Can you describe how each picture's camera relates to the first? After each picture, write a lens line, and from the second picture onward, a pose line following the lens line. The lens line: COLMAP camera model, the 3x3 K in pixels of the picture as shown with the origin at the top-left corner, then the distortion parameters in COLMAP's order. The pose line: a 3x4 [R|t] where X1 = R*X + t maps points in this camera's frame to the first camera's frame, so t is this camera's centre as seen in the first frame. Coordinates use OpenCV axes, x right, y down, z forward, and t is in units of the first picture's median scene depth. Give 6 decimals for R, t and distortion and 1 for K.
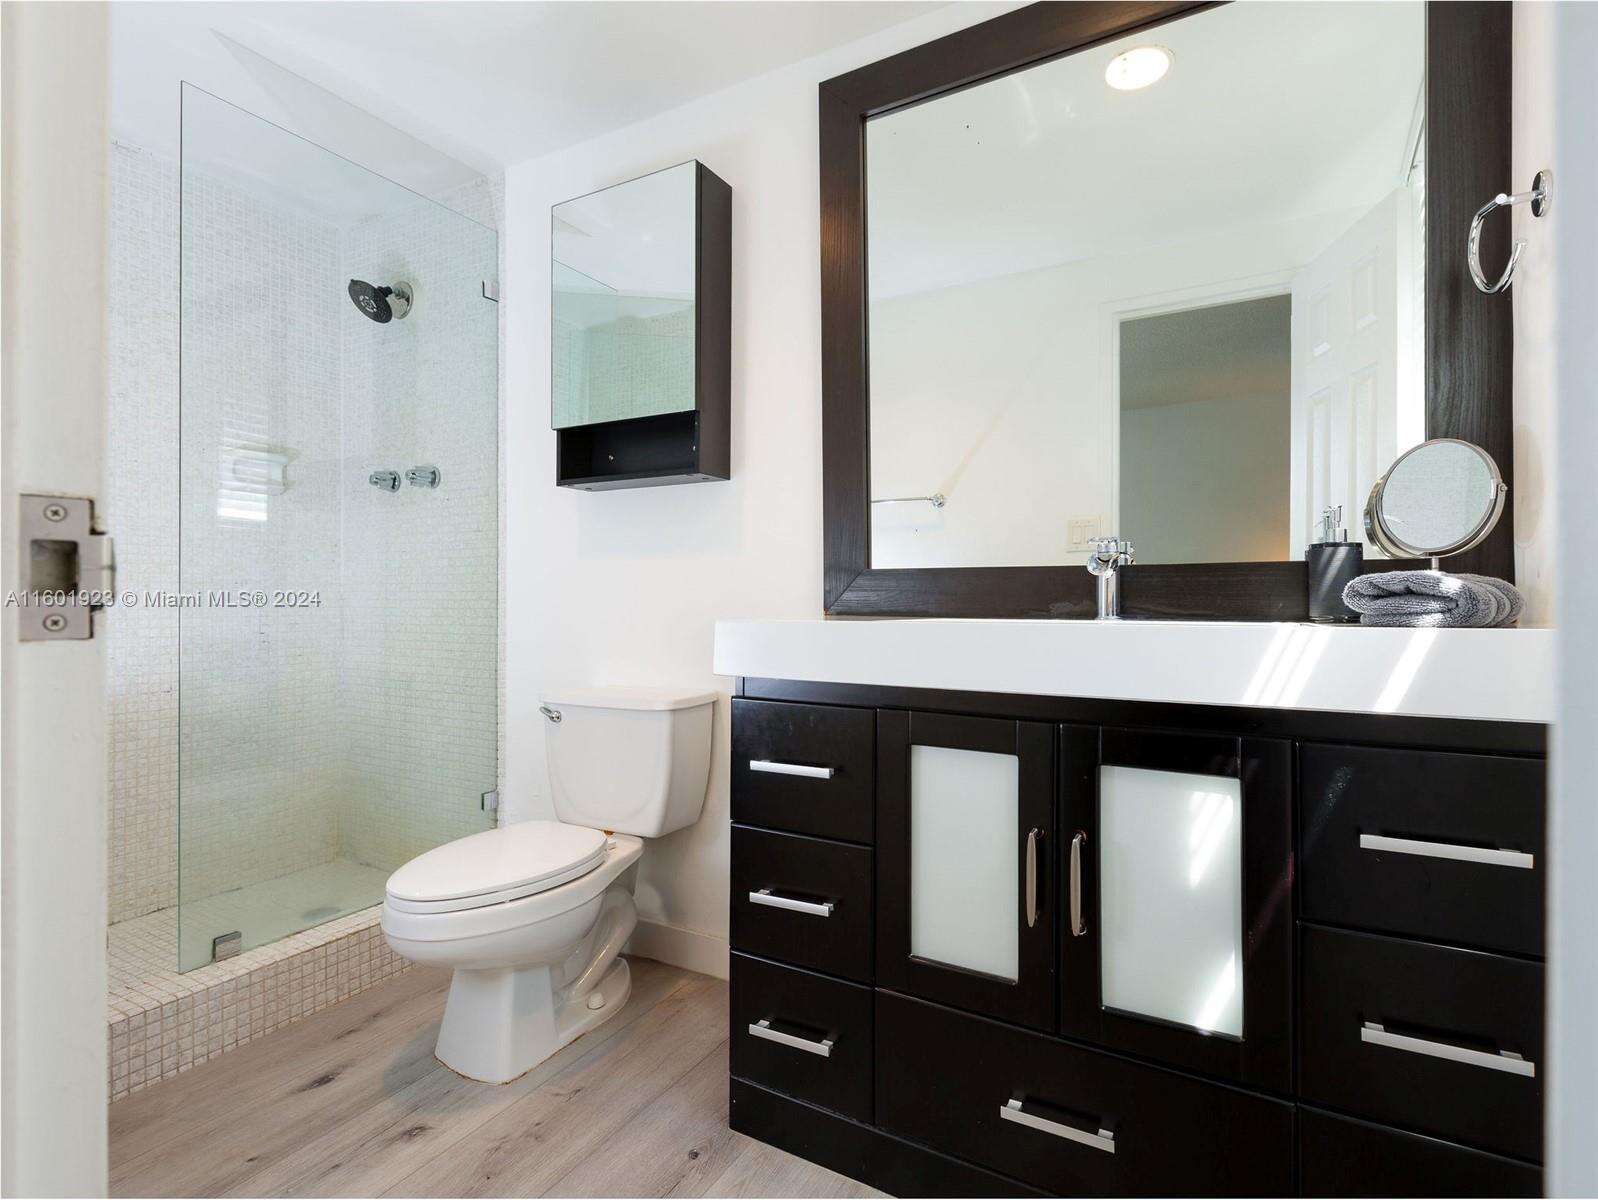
lens RADIAL K [[813.7, 0, 810.5], [0, 813.7, 573.7], [0, 0, 1]] dist [0.003861, -0.001689]
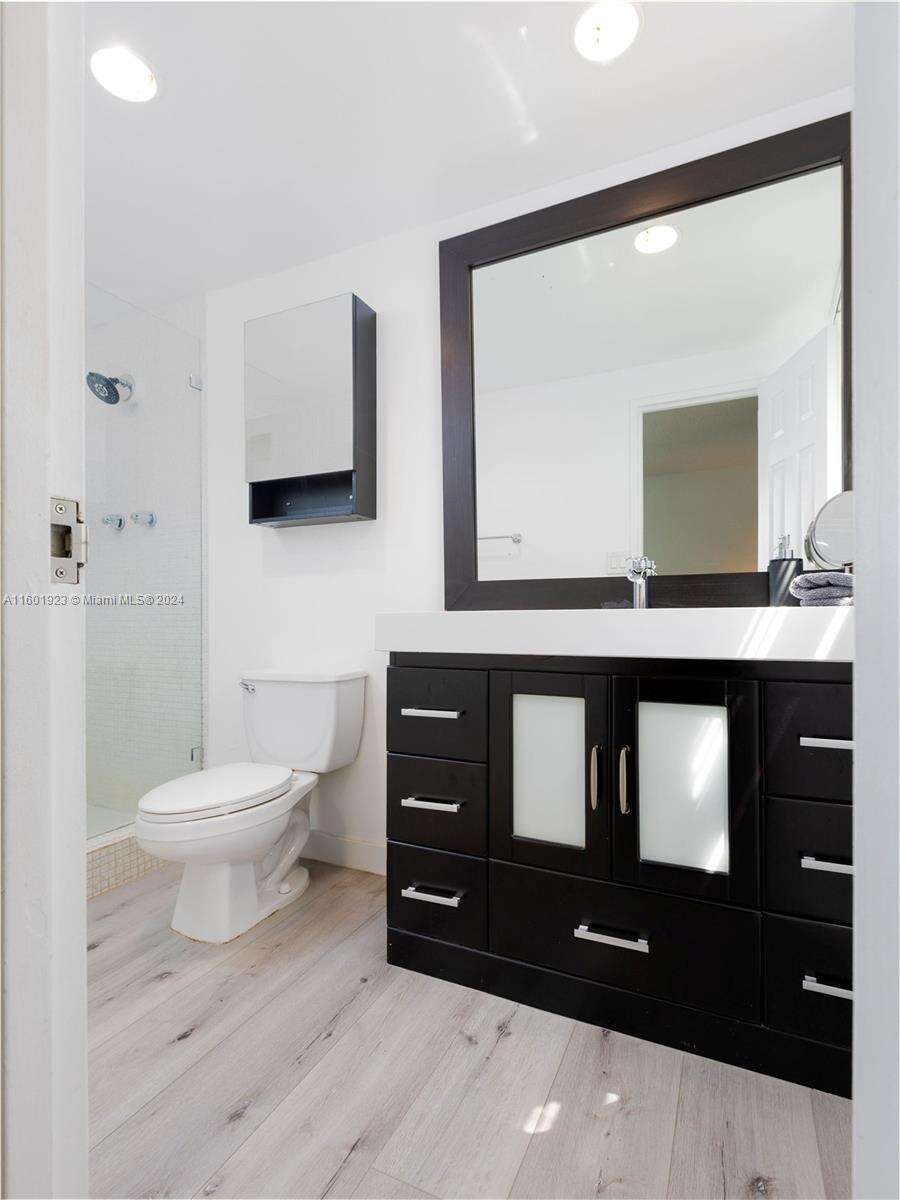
lens RADIAL K [[611.0, 0, 454.5], [0, 611.0, 599.8], [0, 0, 1]] dist [0.003861, -0.001689]
pose [[0.997574, -0.004447, 0.069476, -0.048794], [0.004418, 0.999990, 0.000574, 0.030741], [-0.069478, -0.000266, 0.997583, -0.087835]]
